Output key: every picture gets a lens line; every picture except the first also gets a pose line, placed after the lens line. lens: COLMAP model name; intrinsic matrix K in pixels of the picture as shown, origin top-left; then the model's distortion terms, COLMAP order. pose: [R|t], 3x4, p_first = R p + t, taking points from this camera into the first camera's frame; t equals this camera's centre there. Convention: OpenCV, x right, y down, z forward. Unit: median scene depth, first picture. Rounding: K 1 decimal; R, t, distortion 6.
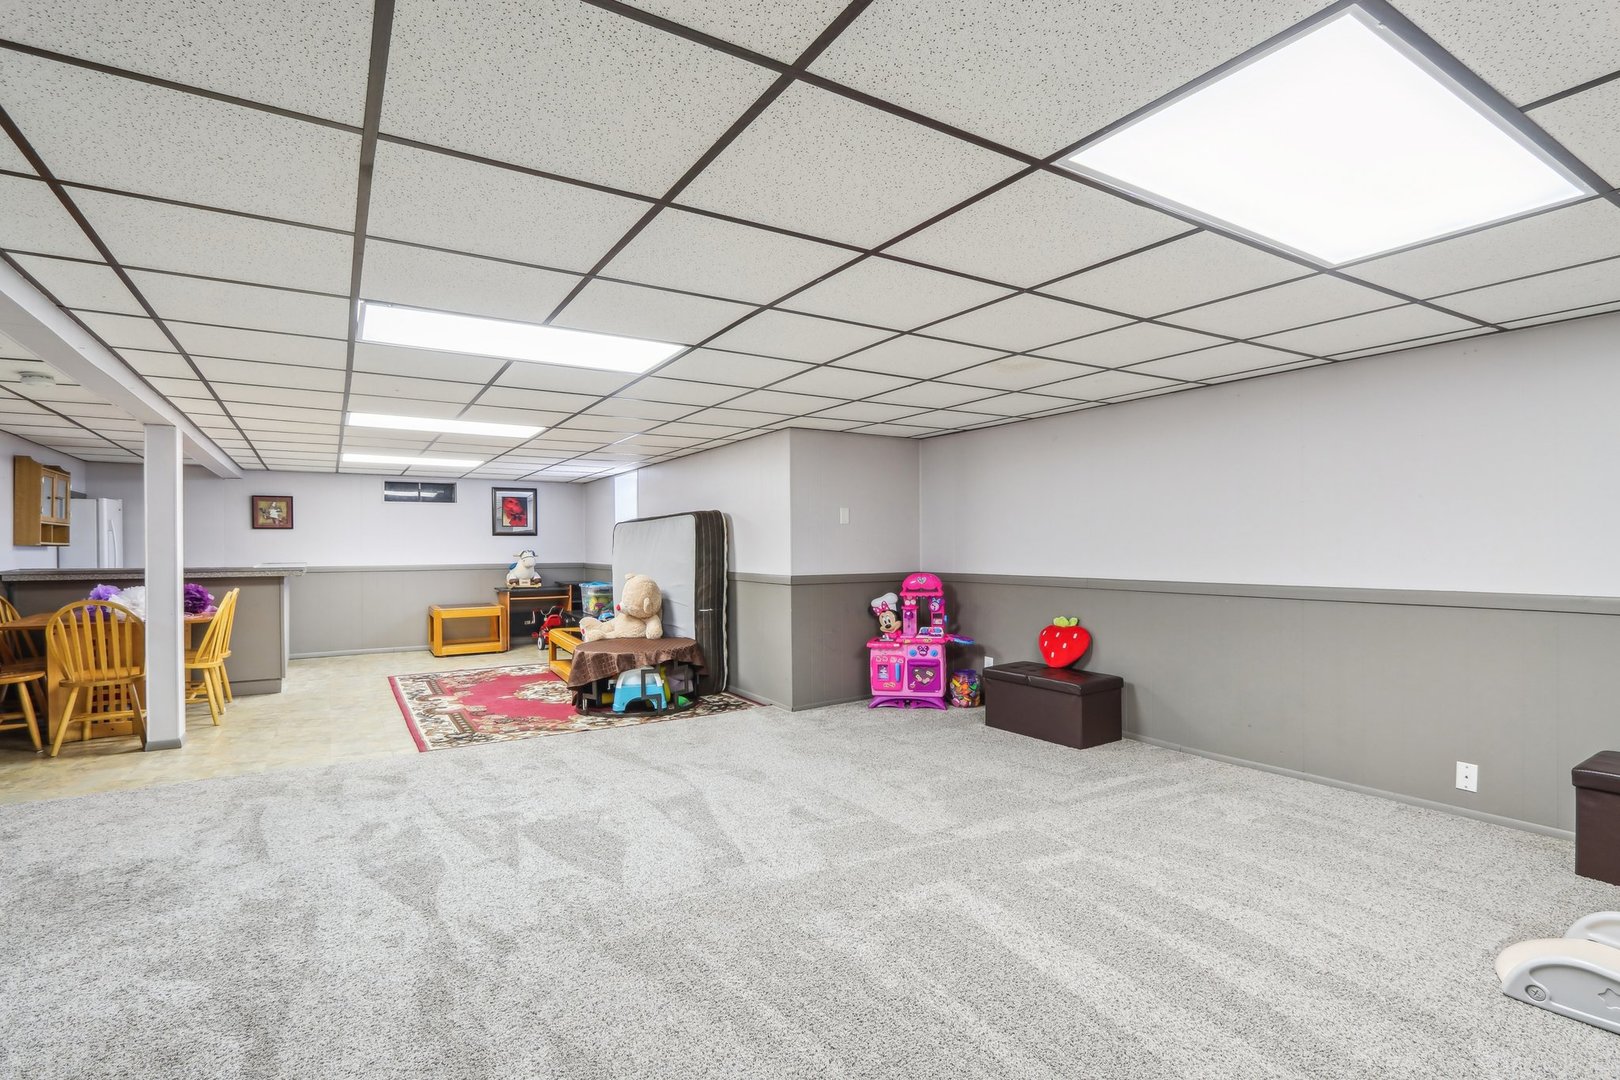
lens RADIAL K [[779.8, 0, 810.8], [0, 779.8, 544.2], [0, 0, 1]] dist [-0.013373, -0.000177]
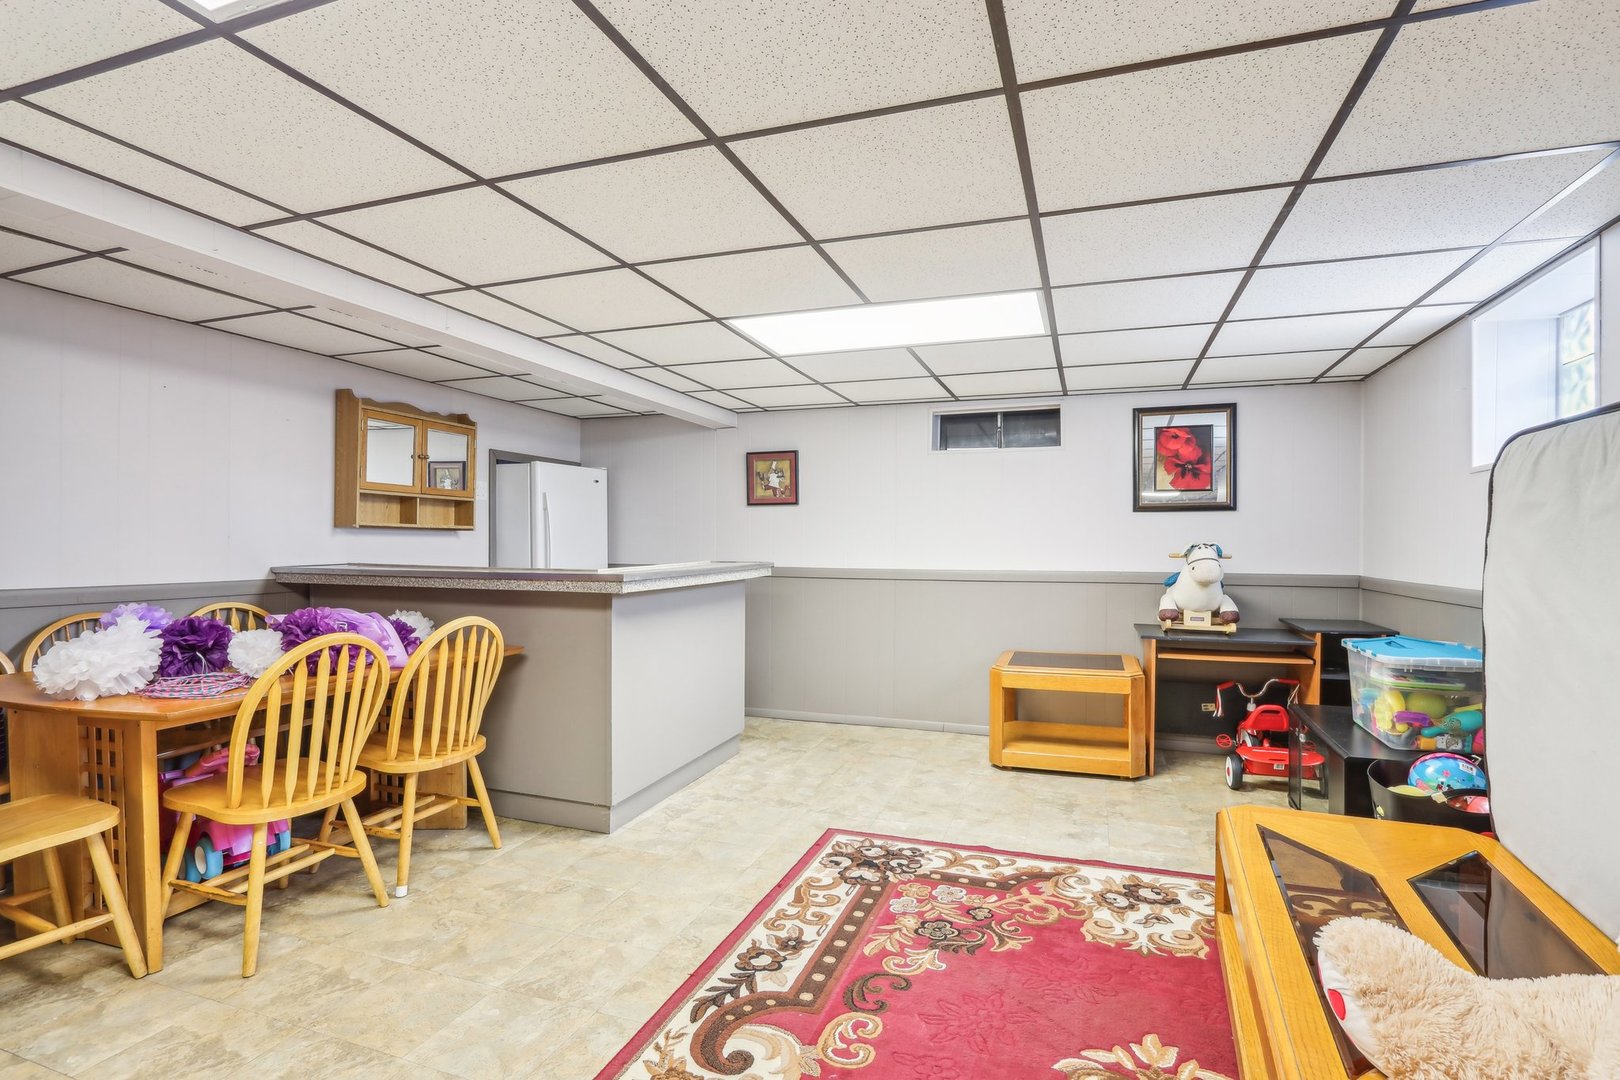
lens RADIAL K [[779.8, 0, 812.1], [0, 779.8, 547.2], [0, 0, 1]] dist [-0.013373, -0.000177]
pose [[0.619044, 0.011946, -0.785266, -0.164704], [-0.004191, 0.999920, 0.011907, 0.005872], [0.785345, -0.004080, 0.619045, 0.572759]]
